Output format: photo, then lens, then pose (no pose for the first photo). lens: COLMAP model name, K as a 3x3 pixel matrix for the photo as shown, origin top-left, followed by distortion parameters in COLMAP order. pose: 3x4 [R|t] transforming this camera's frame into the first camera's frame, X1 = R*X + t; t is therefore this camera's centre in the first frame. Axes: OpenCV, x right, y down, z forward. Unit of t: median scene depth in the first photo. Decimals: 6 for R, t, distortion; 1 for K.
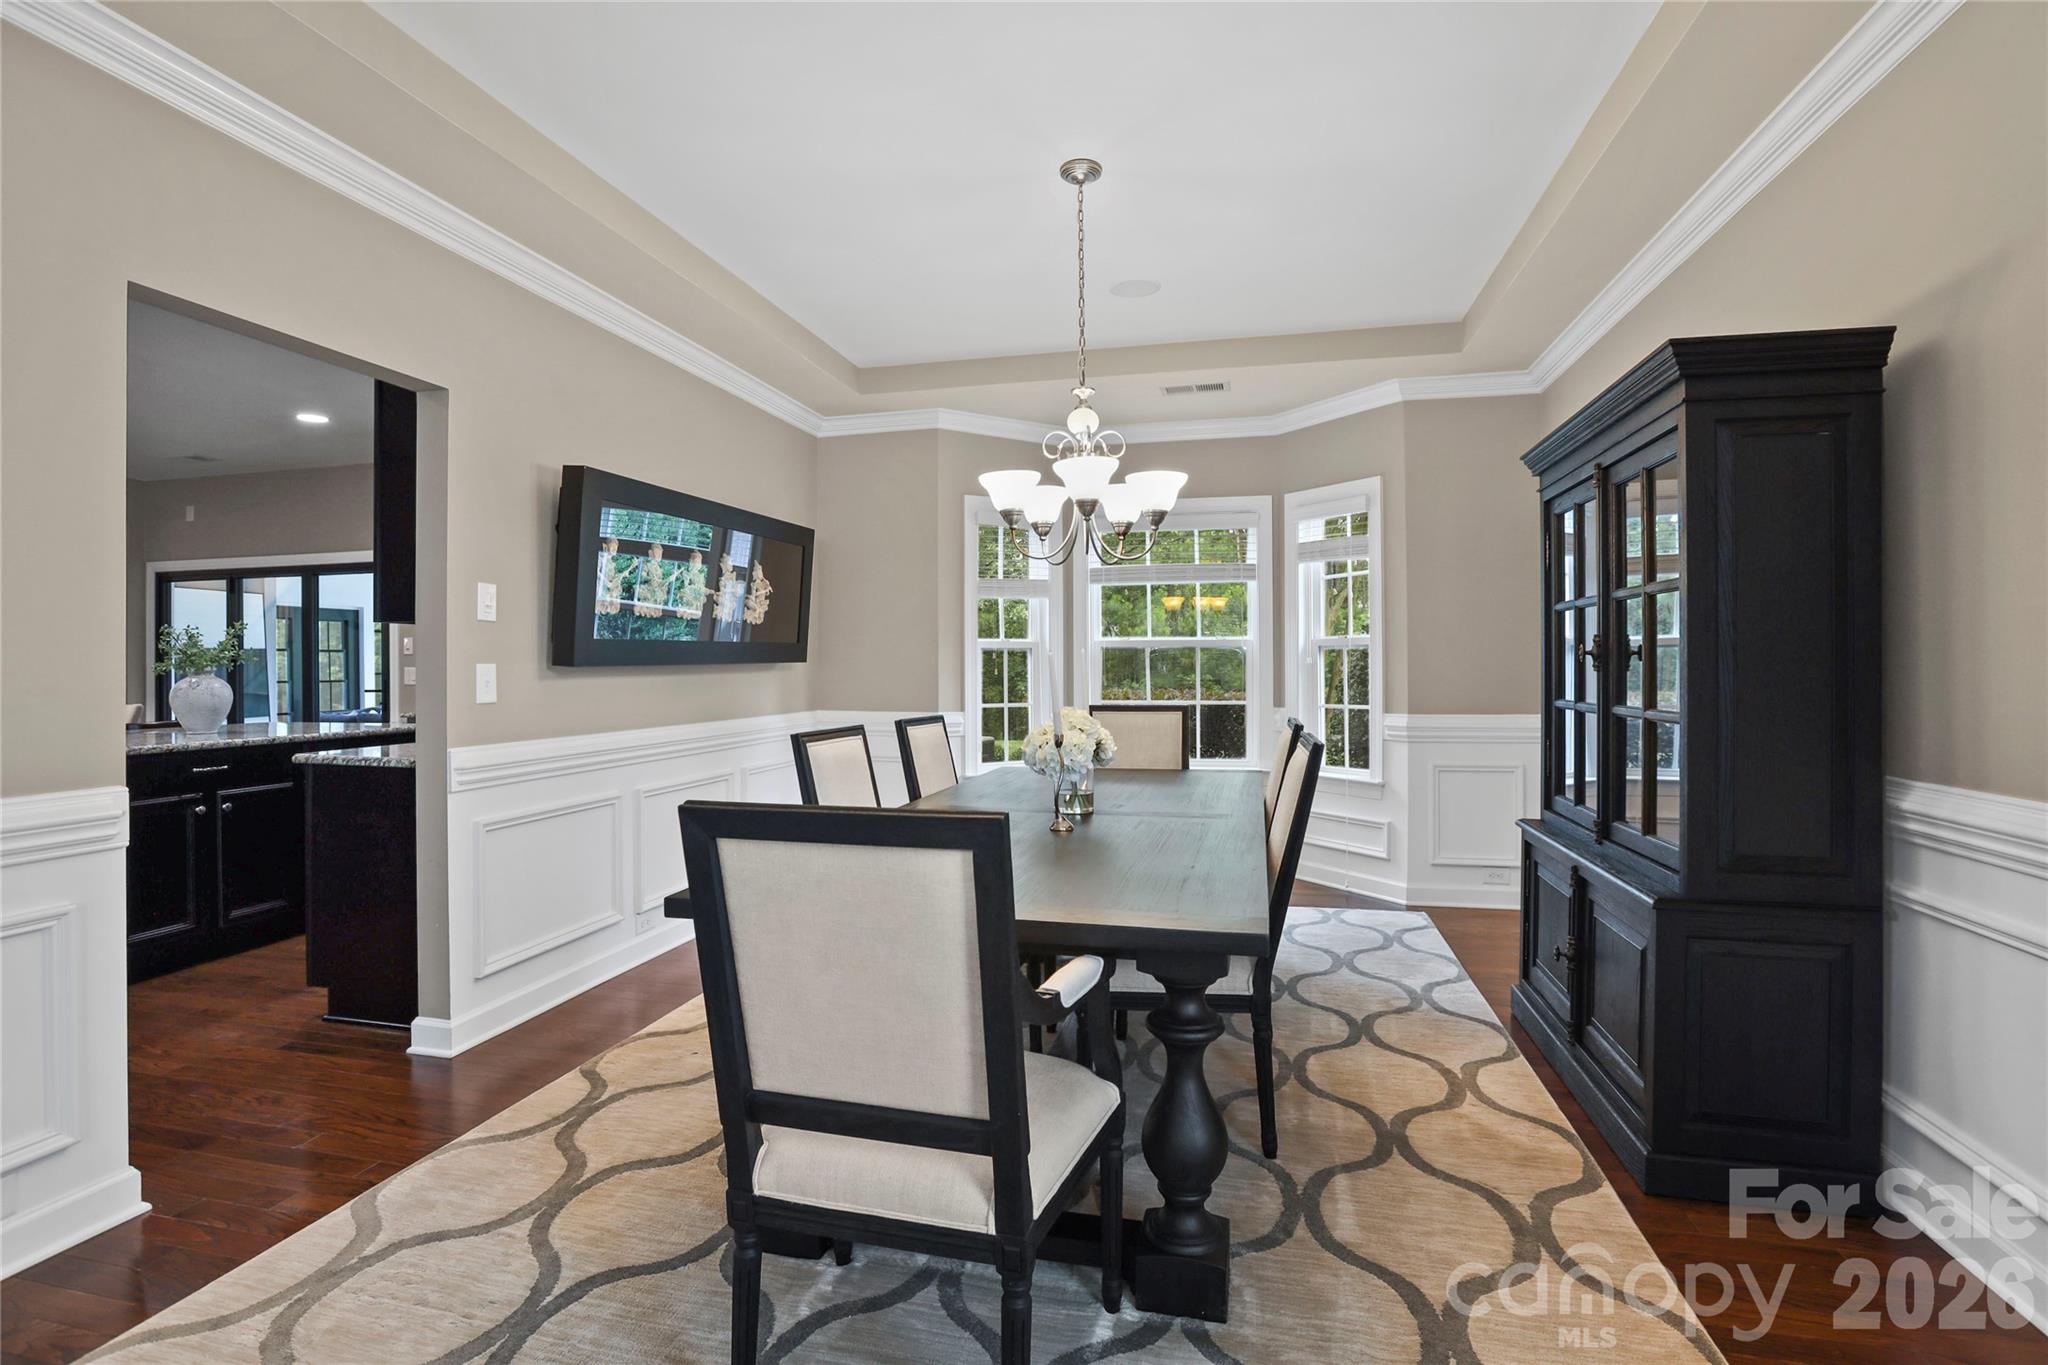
lens RADIAL K [[966.2, 0, 1027.3], [0, 966.2, 670.9], [0, 0, 1]] dist [-0.021954, 0.002260]
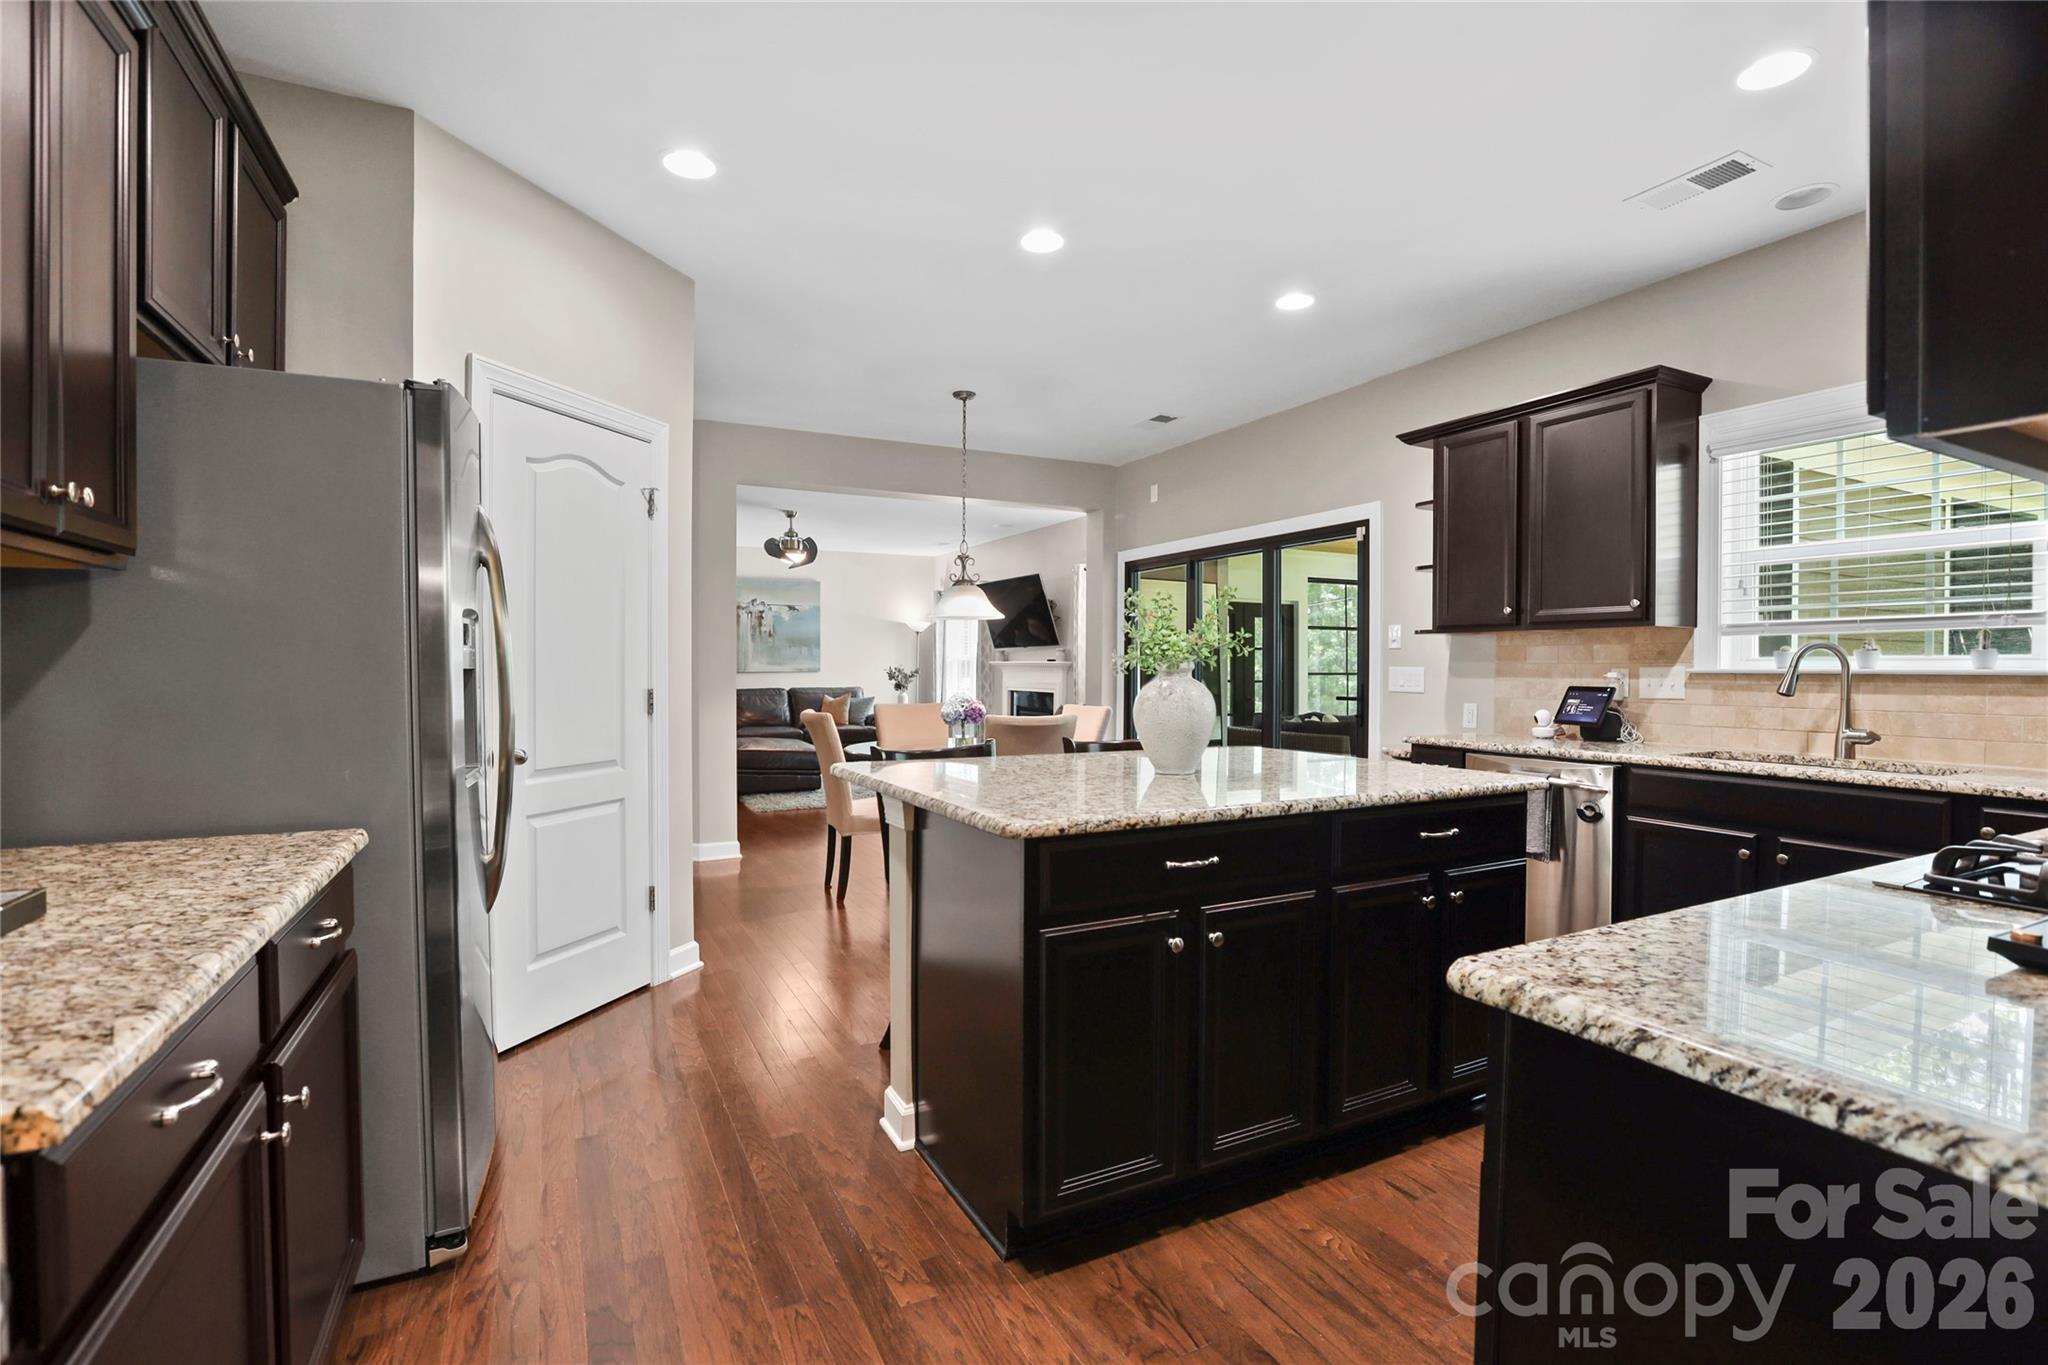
lens RADIAL K [[966.2, 0, 1025.7], [0, 966.2, 681.1], [0, 0, 1]] dist [-0.021954, 0.002260]
pose [[0.659764, 0.009245, -0.751416, -0.282548], [-0.003471, 0.999951, 0.009255, 0.001538], [0.751465, -0.003498, 0.659764, 0.316346]]
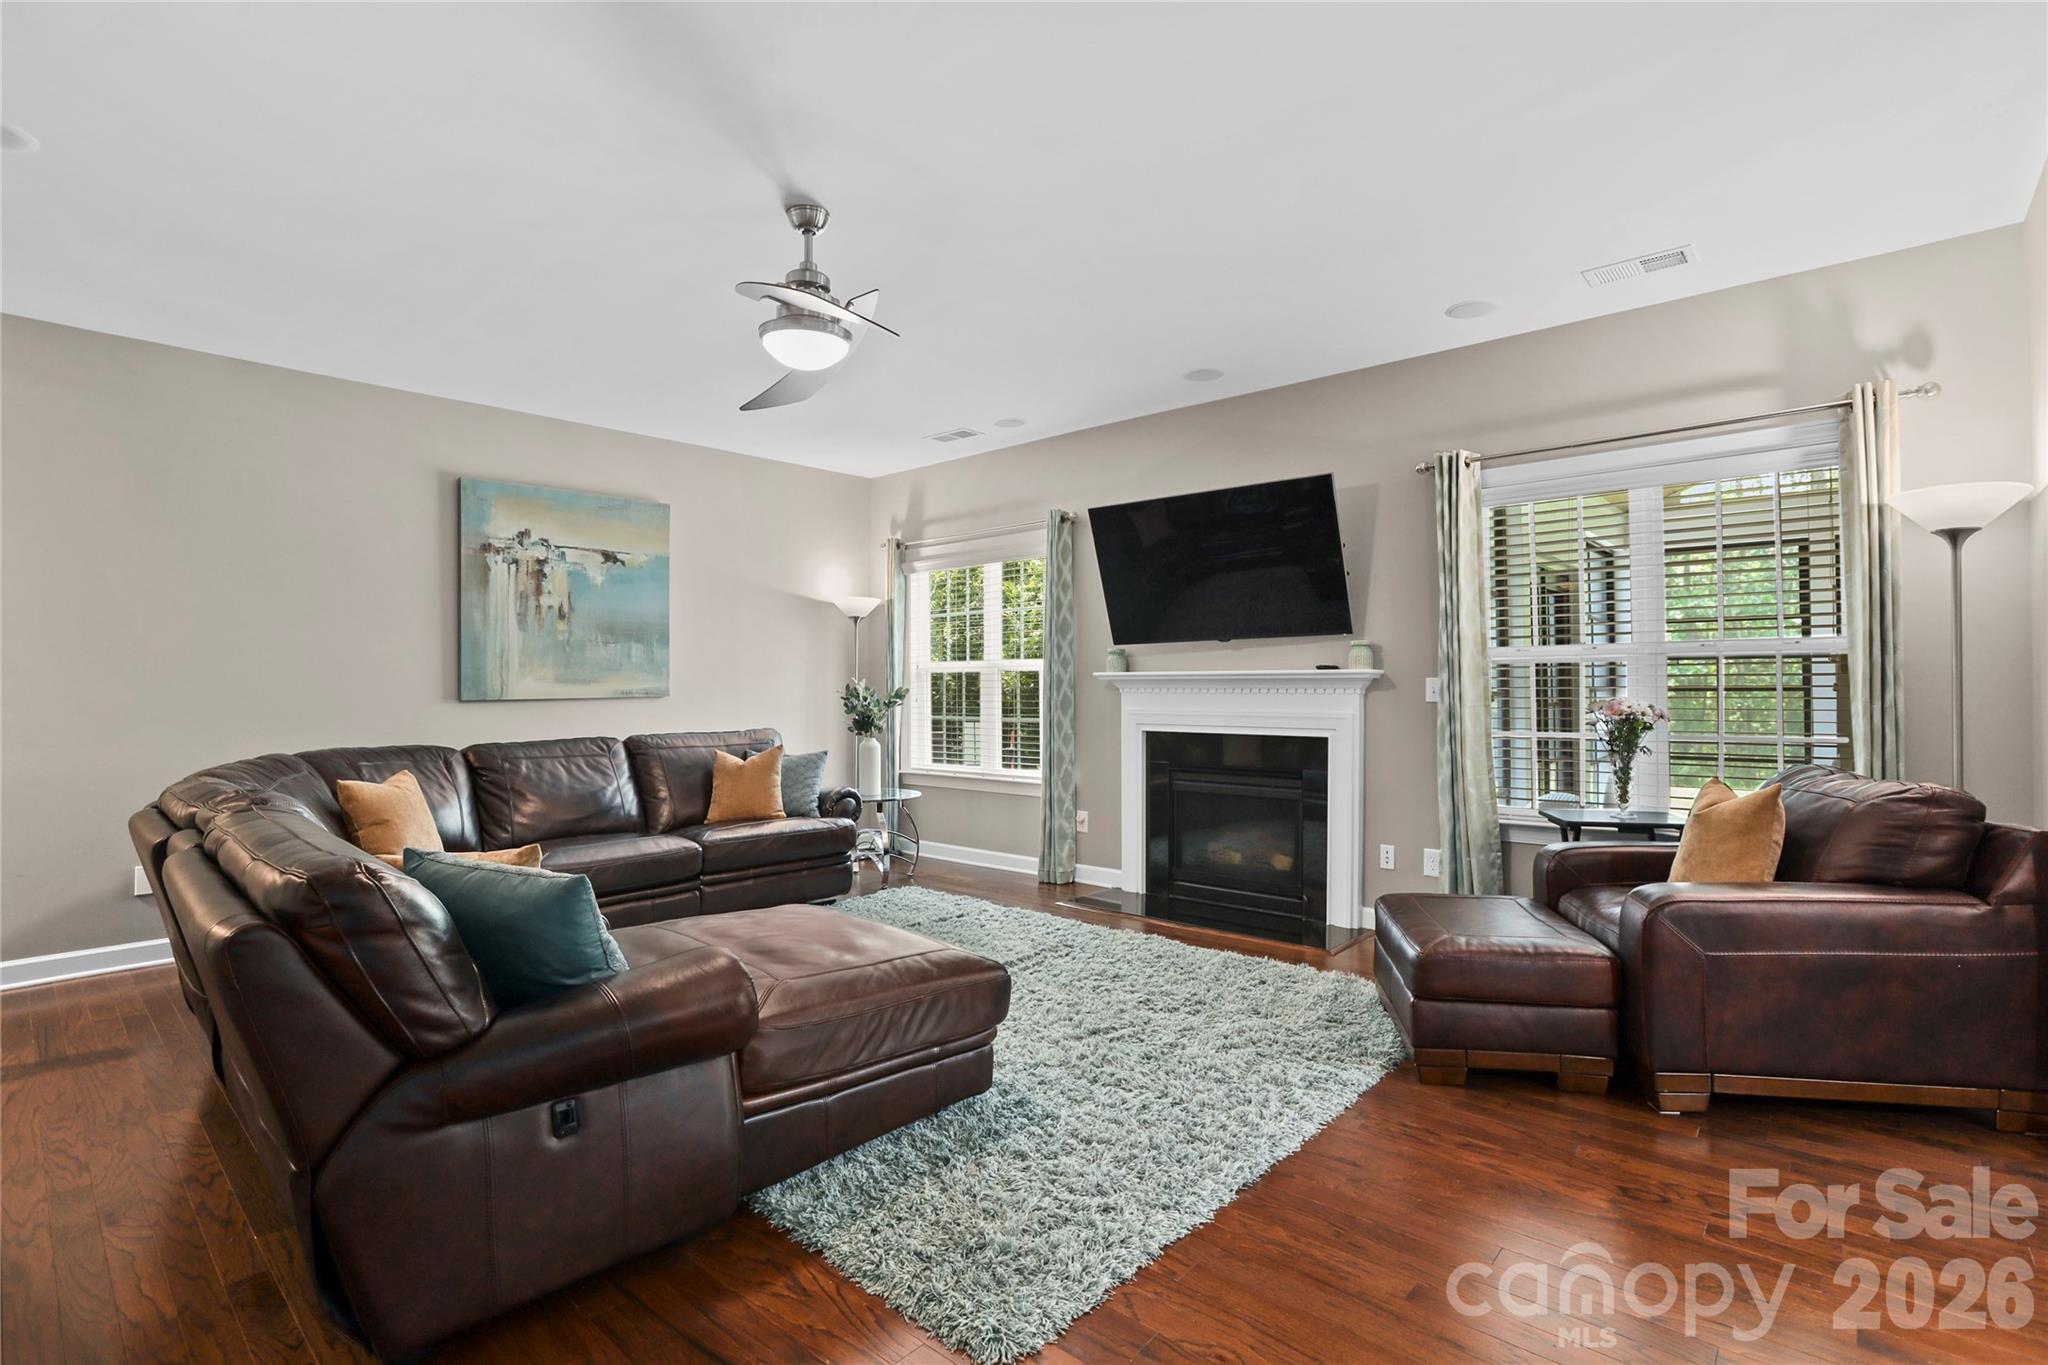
lens RADIAL K [[966.2, 0, 1019.7], [0, 966.2, 674.5], [0, 0, 1]] dist [-0.021954, 0.002260]
pose [[0.883834, -0.013472, -0.467606, -1.153591], [0.005581, 0.999818, -0.018256, -0.000831], [0.467767, 0.013525, 0.883749, 0.595383]]
